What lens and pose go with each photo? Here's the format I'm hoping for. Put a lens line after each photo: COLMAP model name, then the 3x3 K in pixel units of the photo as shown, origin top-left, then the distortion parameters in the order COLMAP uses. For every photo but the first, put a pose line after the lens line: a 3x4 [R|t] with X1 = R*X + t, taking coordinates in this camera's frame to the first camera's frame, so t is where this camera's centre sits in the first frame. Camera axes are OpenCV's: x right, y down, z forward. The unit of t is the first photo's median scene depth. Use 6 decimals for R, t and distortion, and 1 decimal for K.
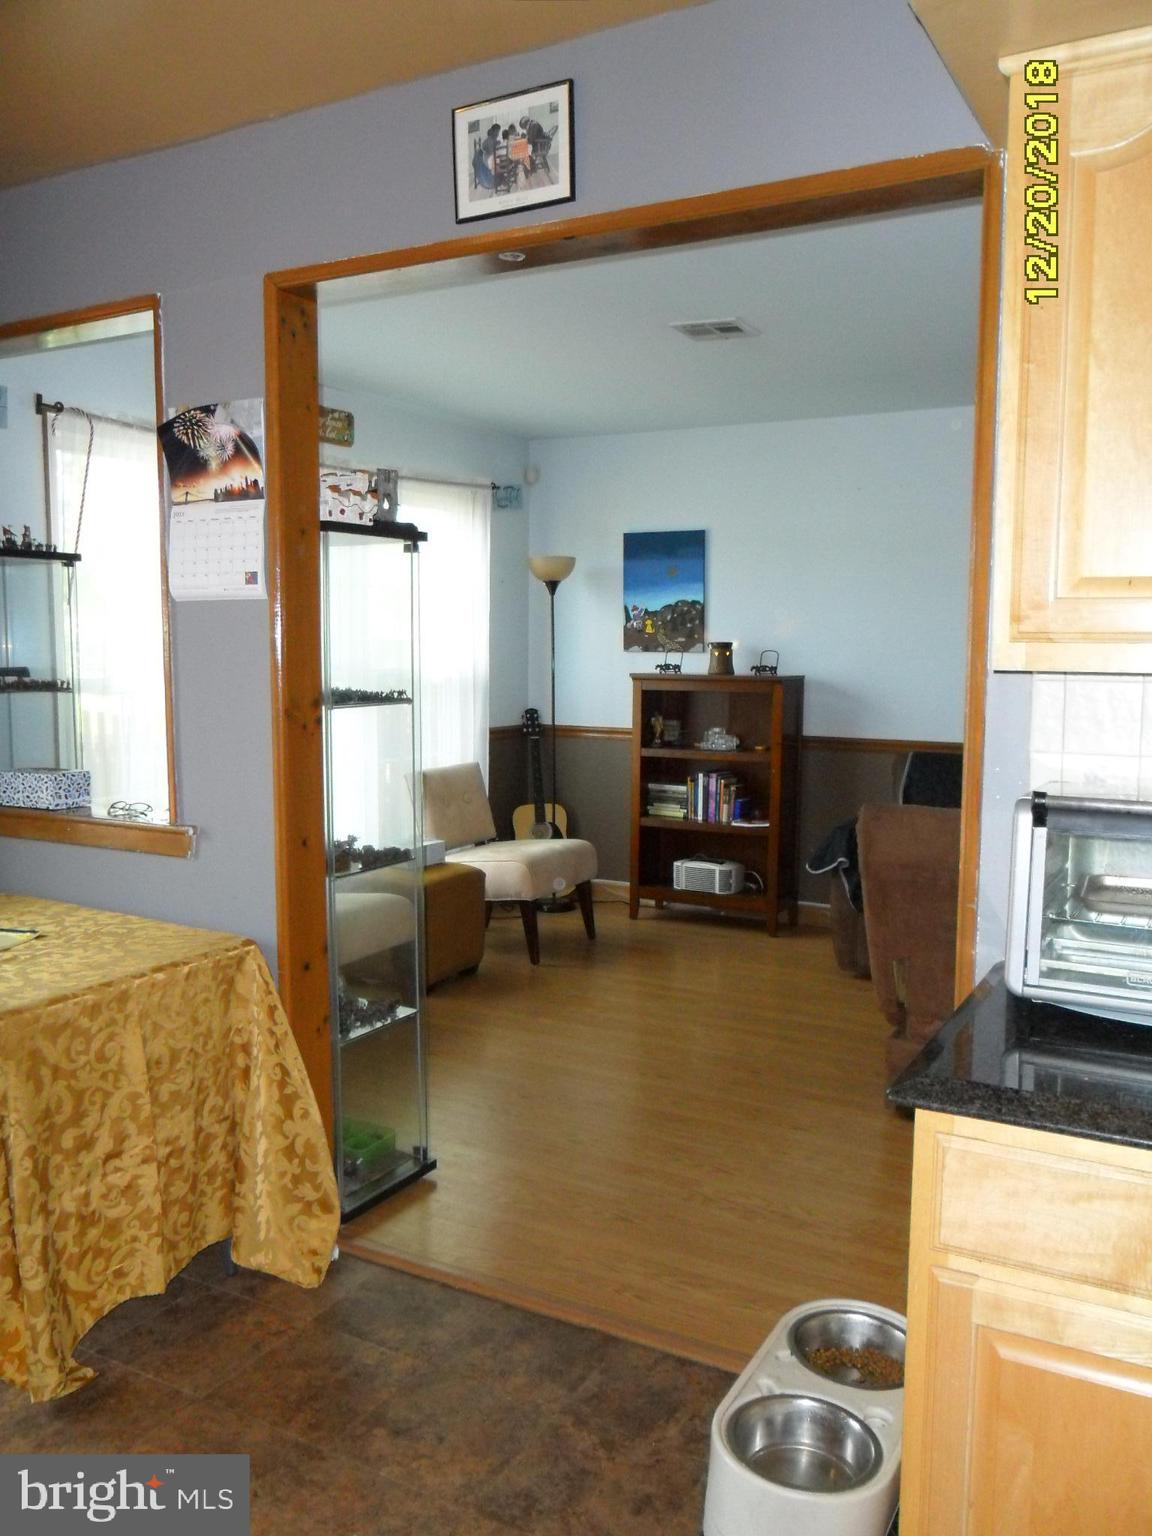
lens RADIAL K [[1241.7, 0, 565.6], [0, 1241.7, 777.3], [0, 0, 1]] dist [-0.076293, 0.086860]
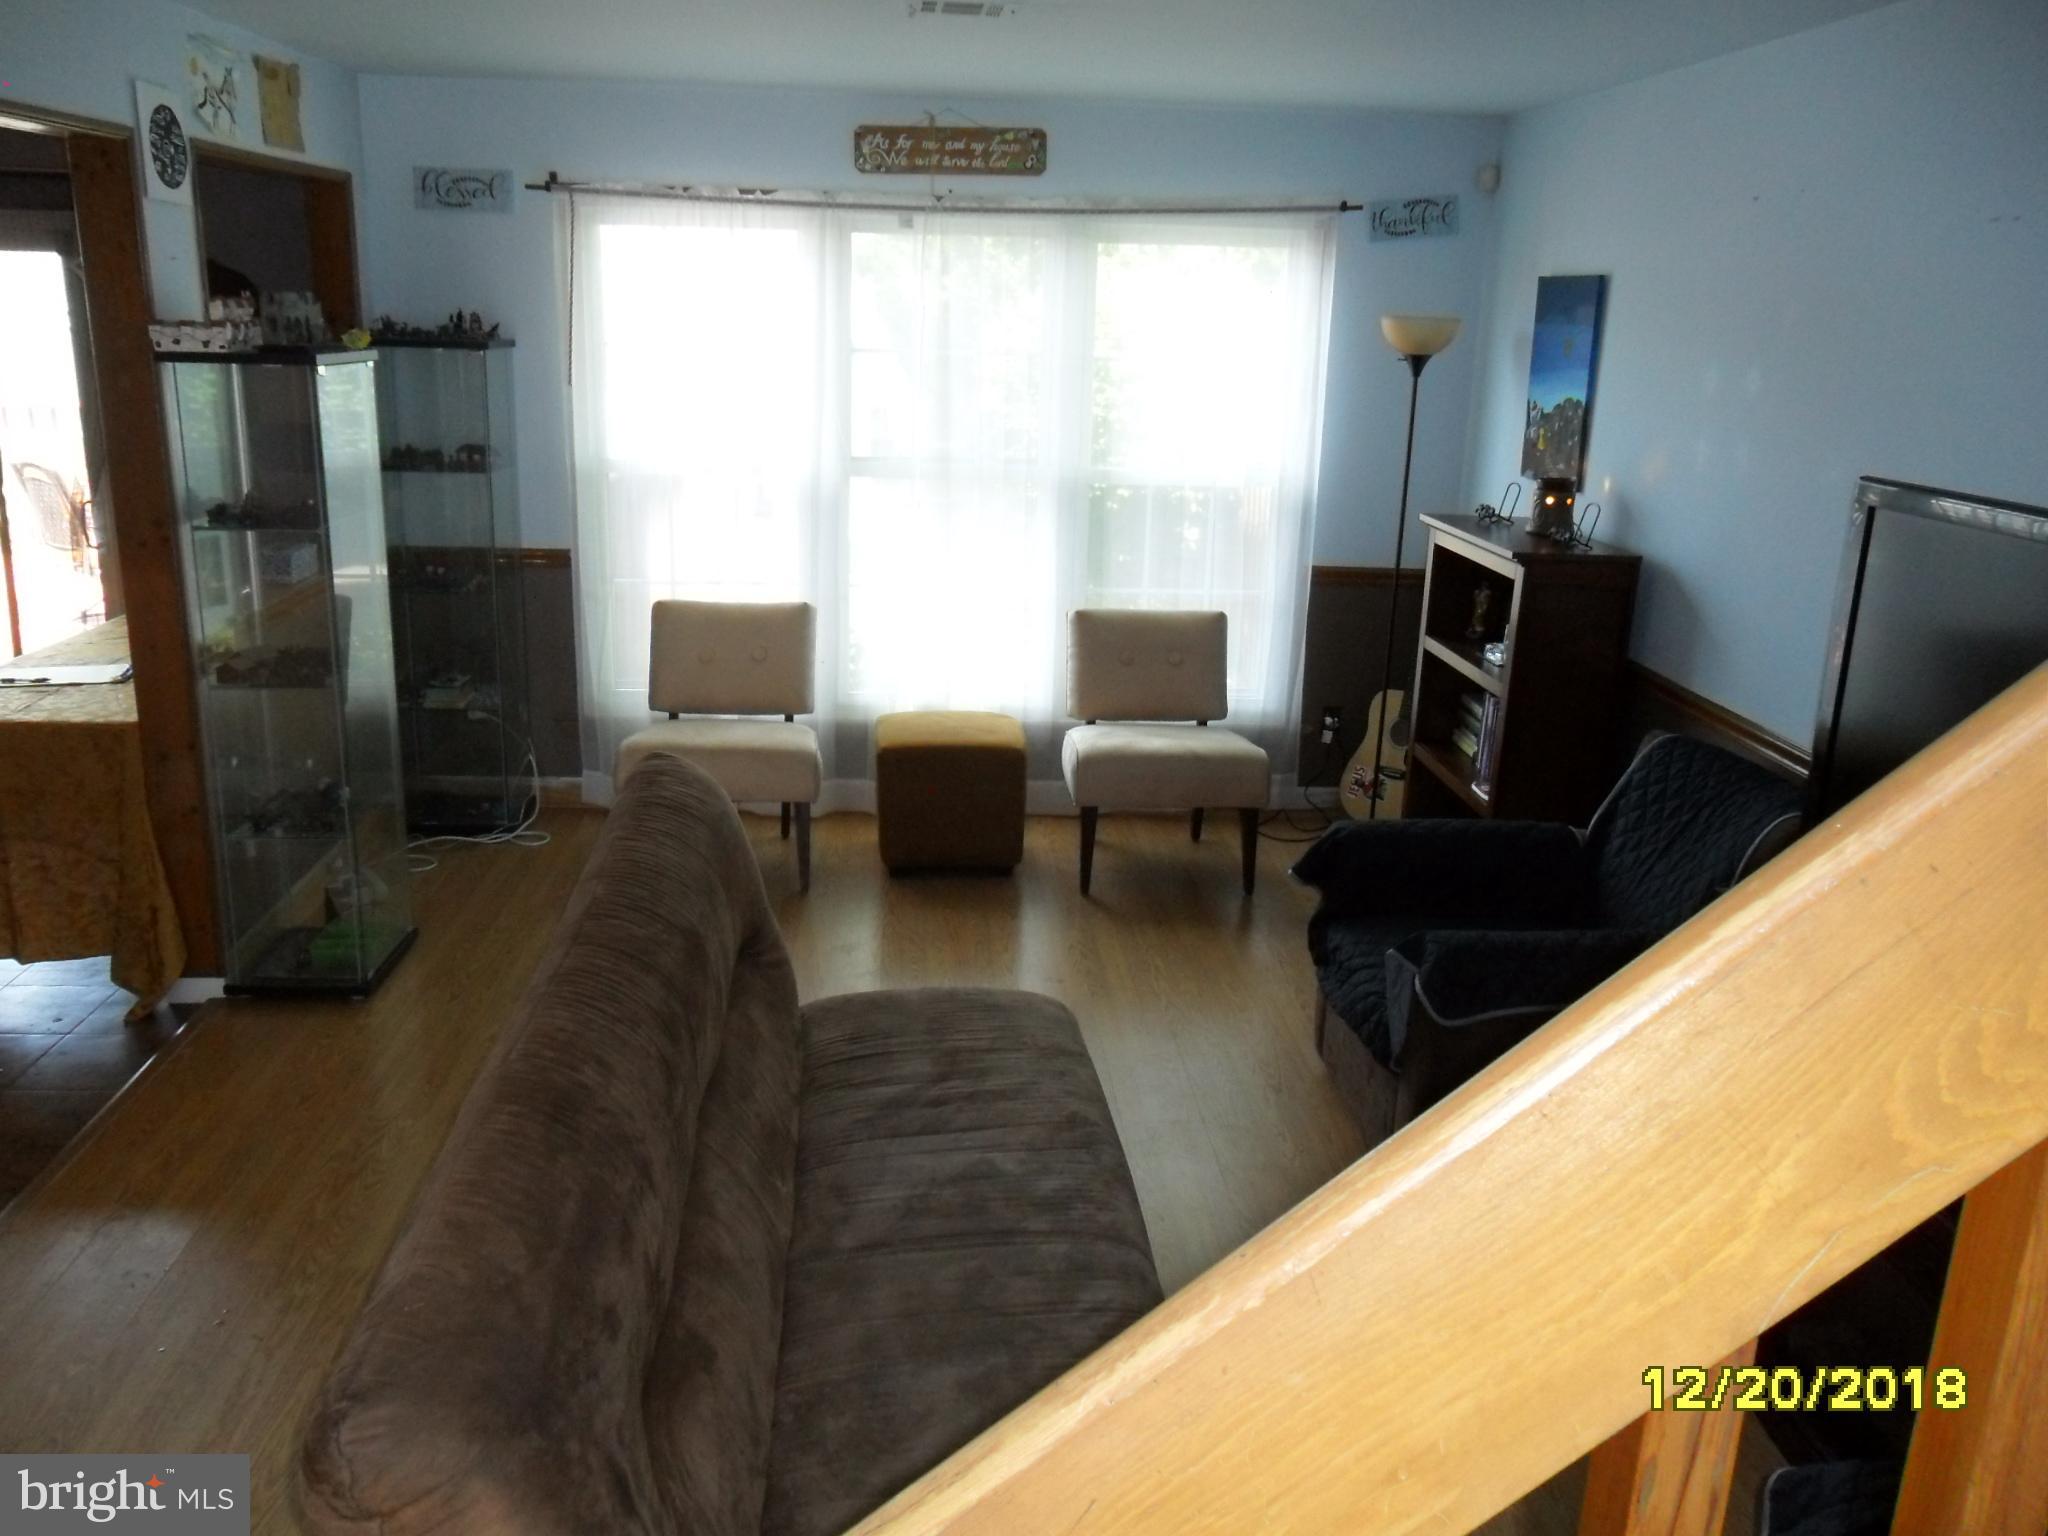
lens RADIAL K [[1648.4, 0, 1022.3], [0, 1648.4, 778.7], [0, 0, 1]] dist [-0.016328, -0.003604]
pose [[0.545474, 0.247603, -0.800719, 0.736415], [-0.122036, 0.968648, 0.216396, -0.125706], [0.829196, -0.020322, 0.558589, 0.415850]]
